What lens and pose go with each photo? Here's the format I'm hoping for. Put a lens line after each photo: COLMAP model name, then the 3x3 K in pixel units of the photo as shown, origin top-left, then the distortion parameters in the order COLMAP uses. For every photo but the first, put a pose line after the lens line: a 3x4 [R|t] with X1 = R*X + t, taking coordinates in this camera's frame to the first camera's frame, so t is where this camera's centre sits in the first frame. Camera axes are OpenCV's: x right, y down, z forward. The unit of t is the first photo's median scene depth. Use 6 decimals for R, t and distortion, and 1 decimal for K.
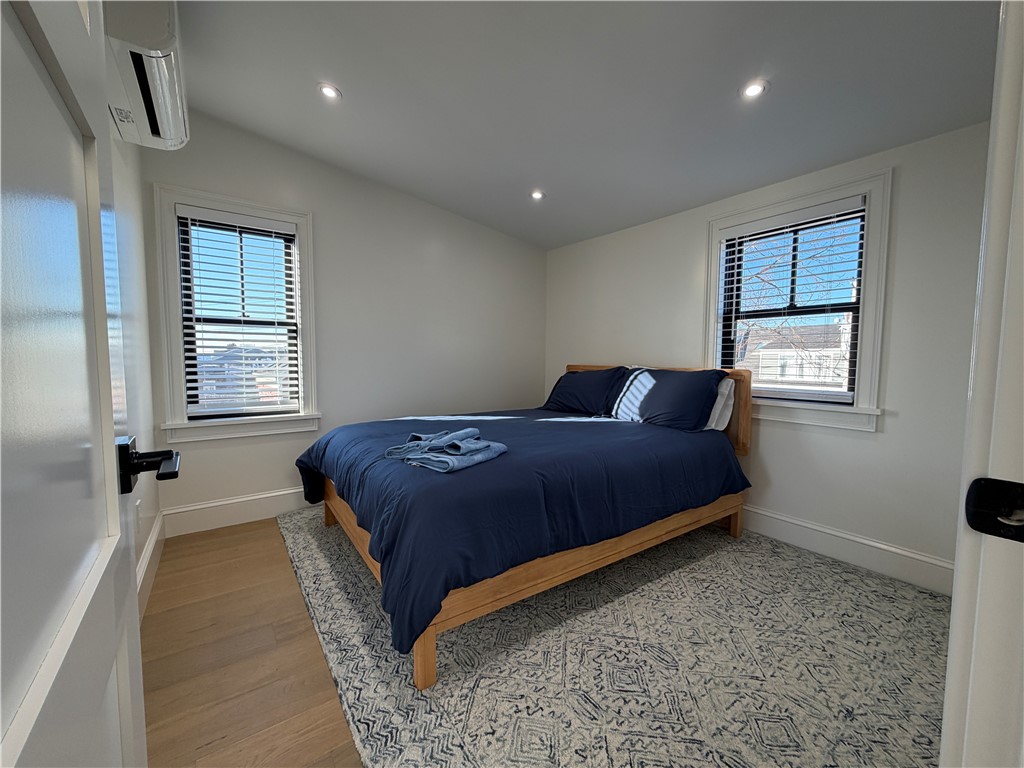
lens RADIAL K [[408.8, 0, 508.3], [0, 408.8, 384.4], [0, 0, 1]] dist [-0.000800, -0.000378]
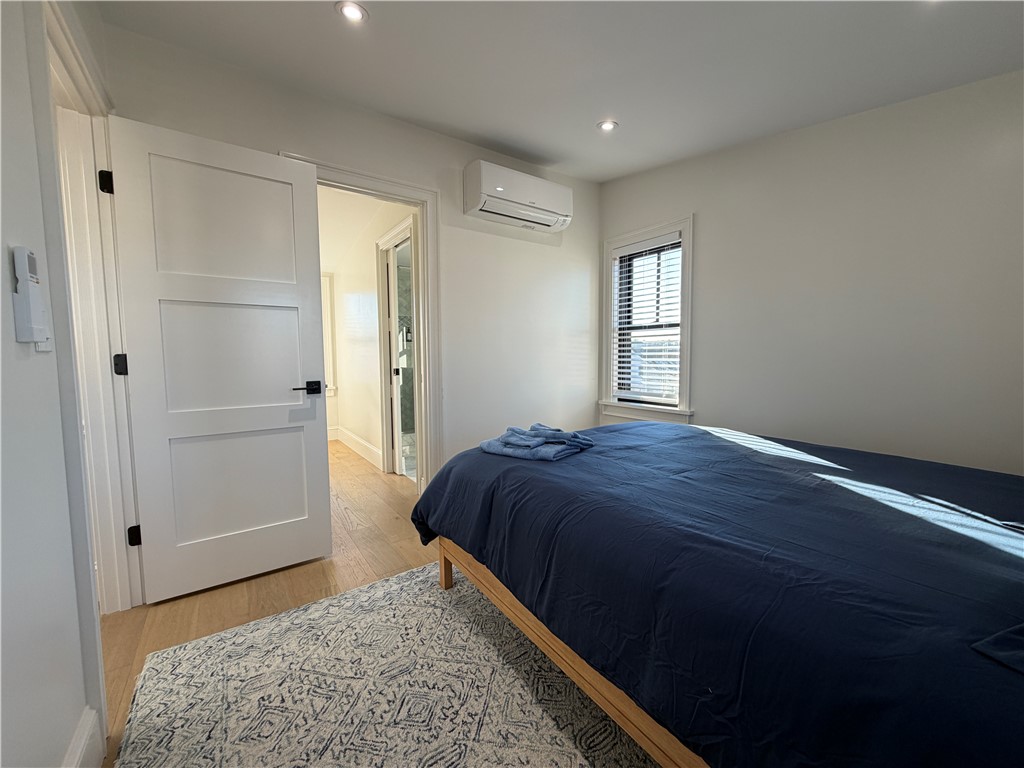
lens RADIAL K [[408.8, 0, 505.6], [0, 408.8, 385.0], [0, 0, 1]] dist [-0.000800, -0.000378]
pose [[-0.028826, 0.063042, -0.997594, 0.631604], [-0.054106, 0.996448, 0.064533, -0.037070], [0.998119, 0.055836, -0.025313, 0.652424]]
